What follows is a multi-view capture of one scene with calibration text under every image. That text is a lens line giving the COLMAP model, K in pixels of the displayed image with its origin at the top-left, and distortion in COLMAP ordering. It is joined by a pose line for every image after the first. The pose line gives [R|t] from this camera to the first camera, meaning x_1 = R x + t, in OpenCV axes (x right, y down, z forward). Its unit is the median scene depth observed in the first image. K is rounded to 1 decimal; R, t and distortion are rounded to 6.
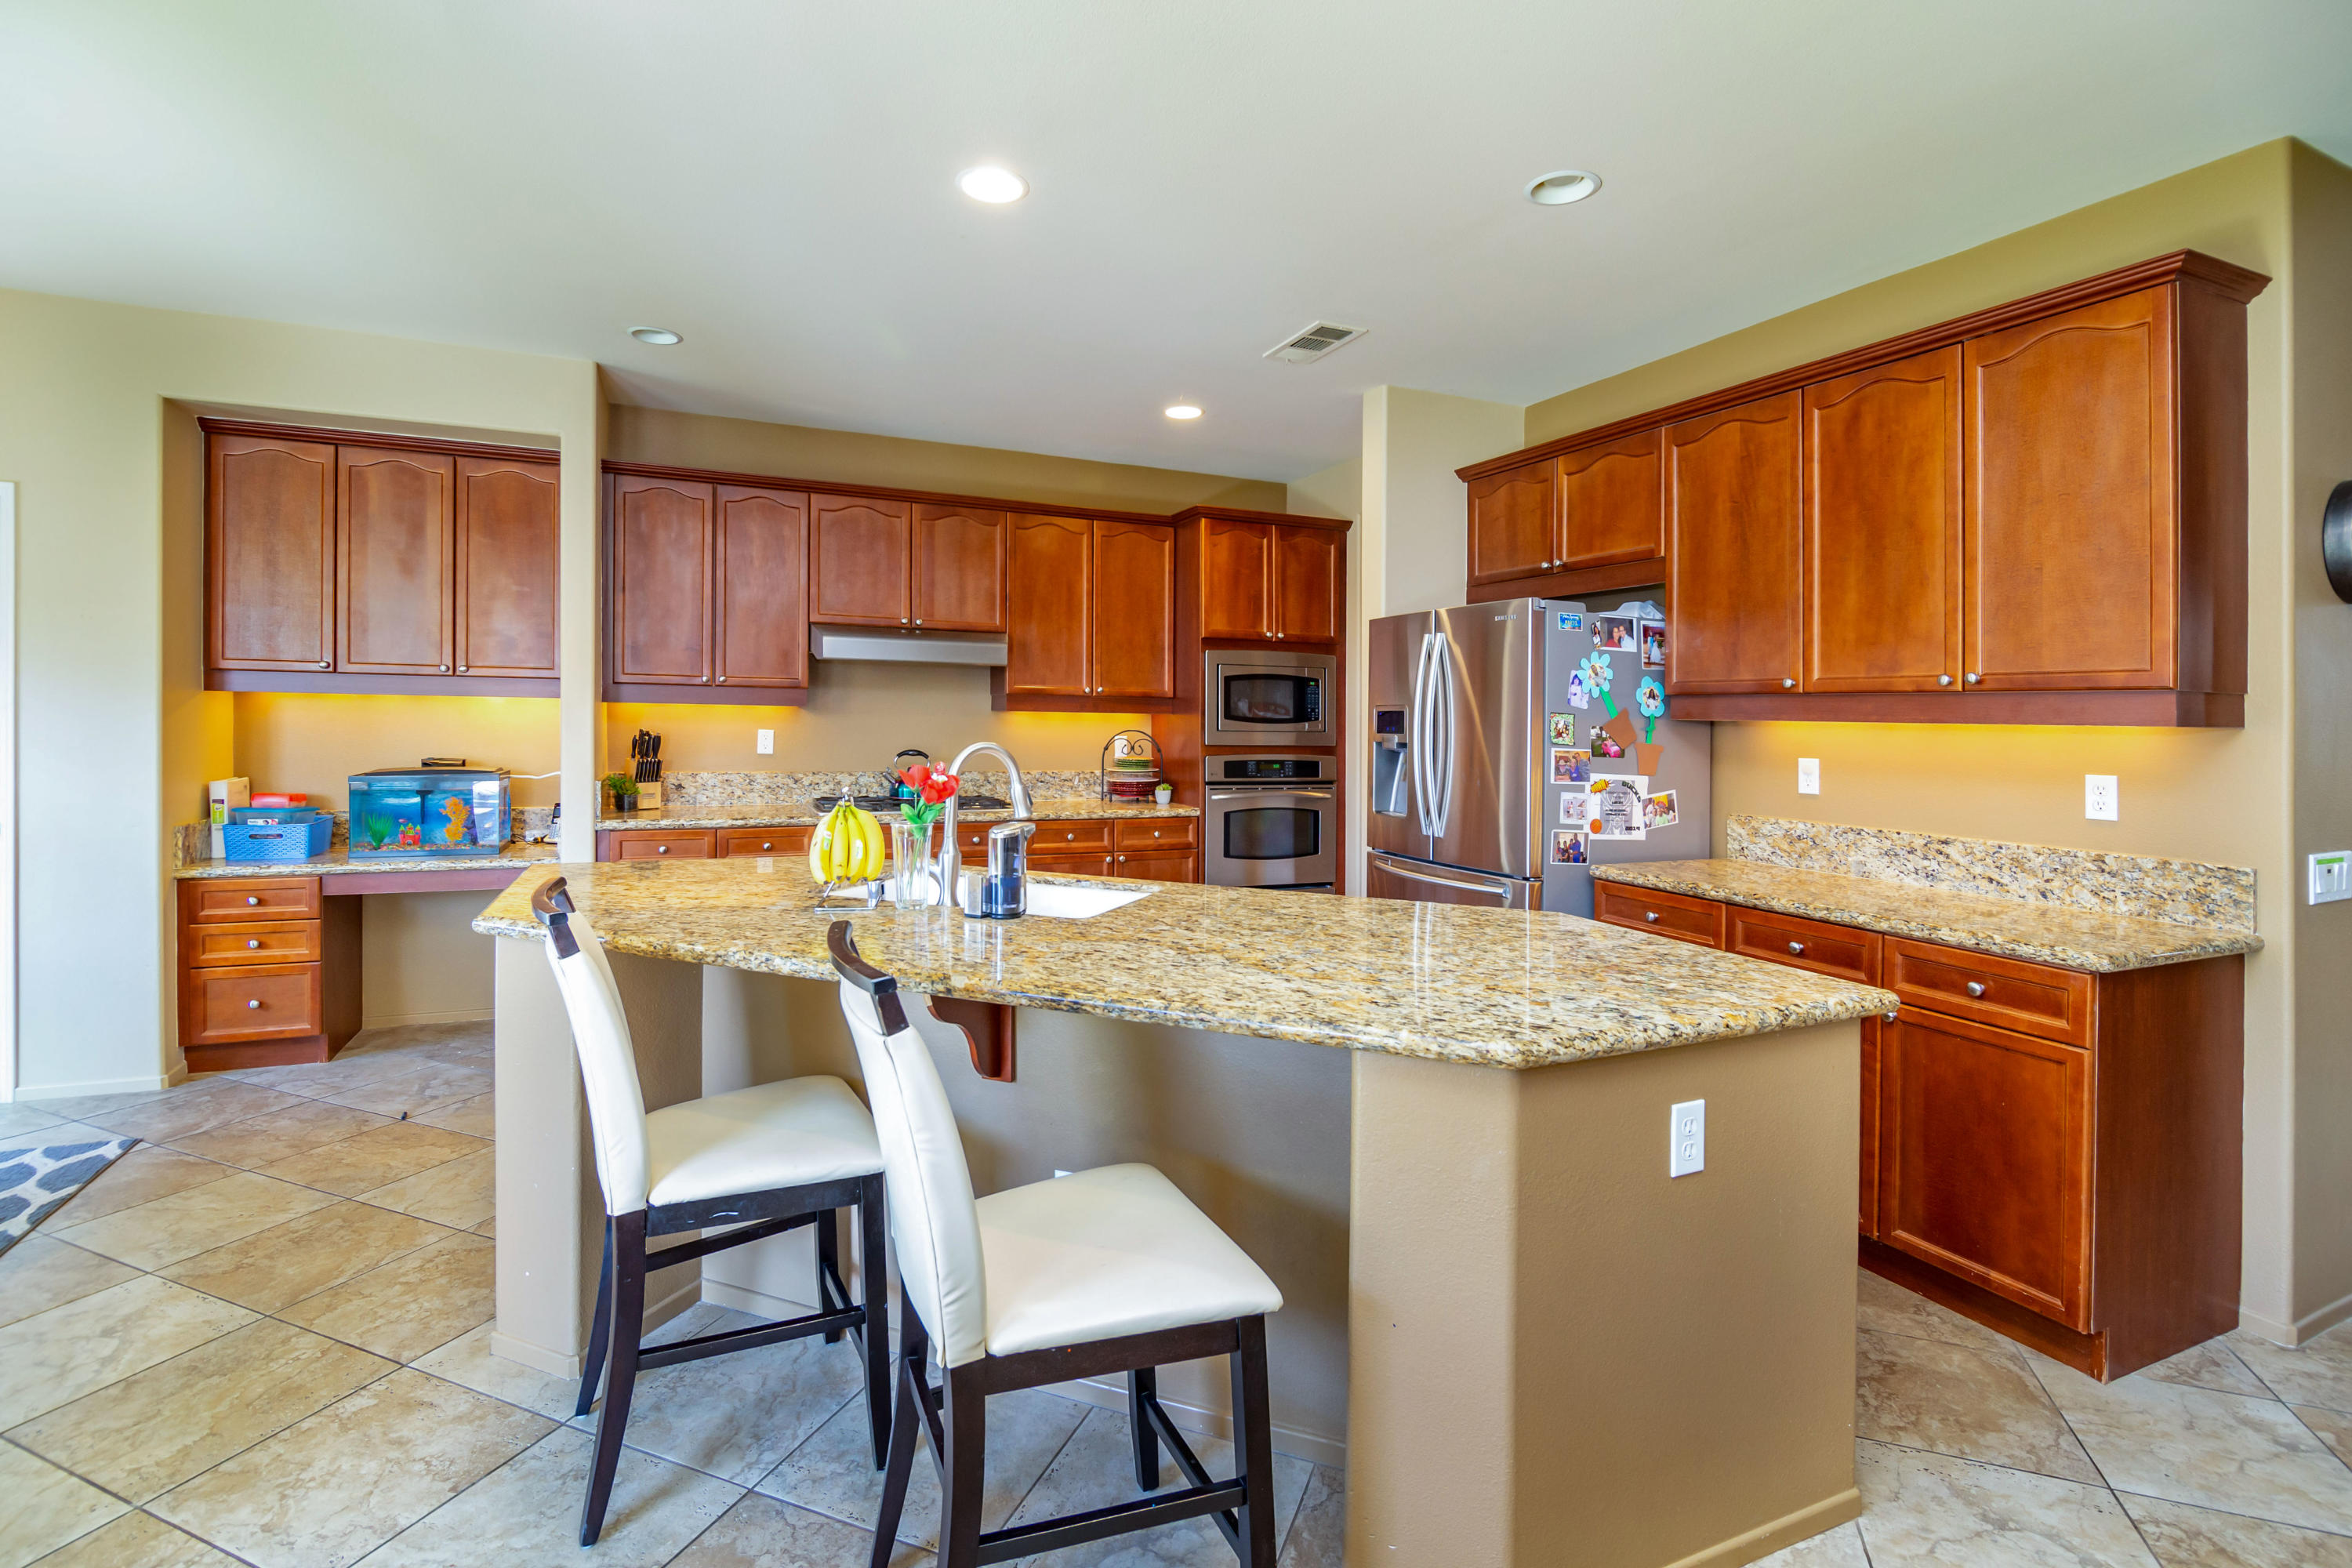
lens RADIAL K [[1096.2, 0, 1167.1], [0, 1096.2, 715.2], [0, 0, 1]] dist [0.002586, -0.008118]
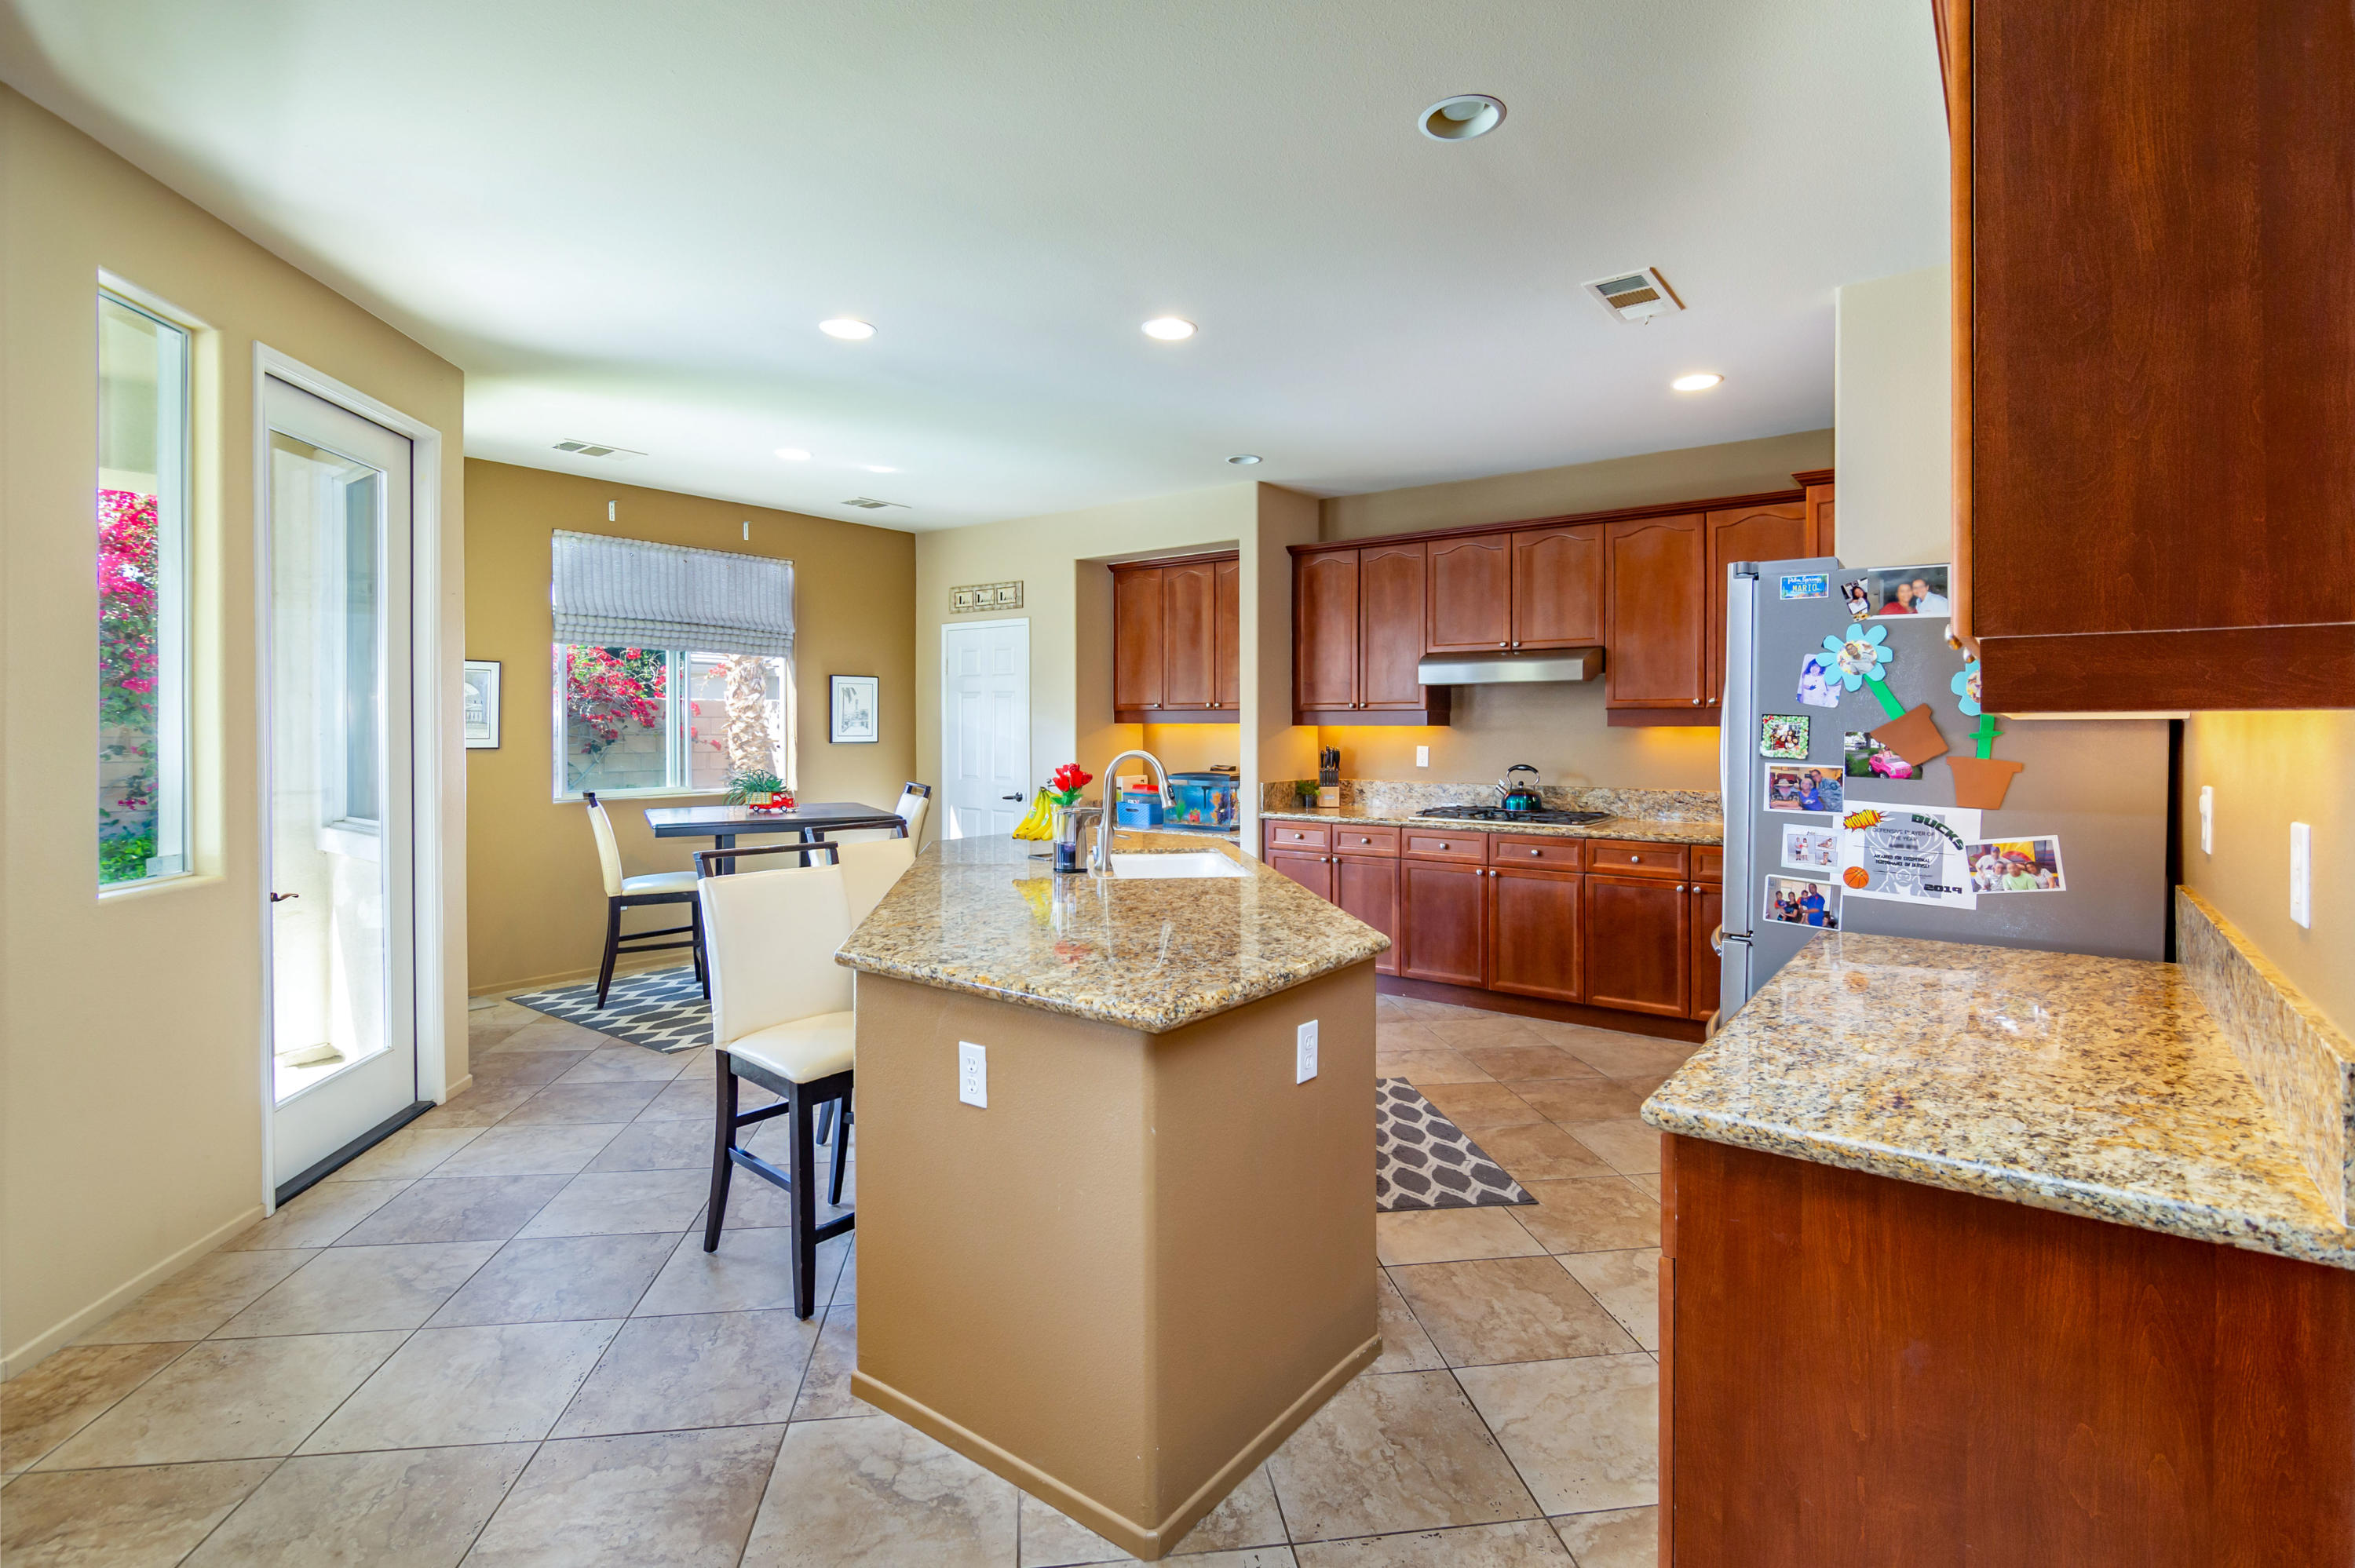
lens RADIAL K [[1100.2, 0, 1202.7], [0, 1100.2, 724.9], [0, 0, 1]] dist [-0.003295, -0.008956]
pose [[0.493605, -0.020261, -0.869450, 0.782119], [0.008645, 0.999794, -0.018390, 0.014498], [0.869643, 0.001561, 0.493678, 0.299877]]
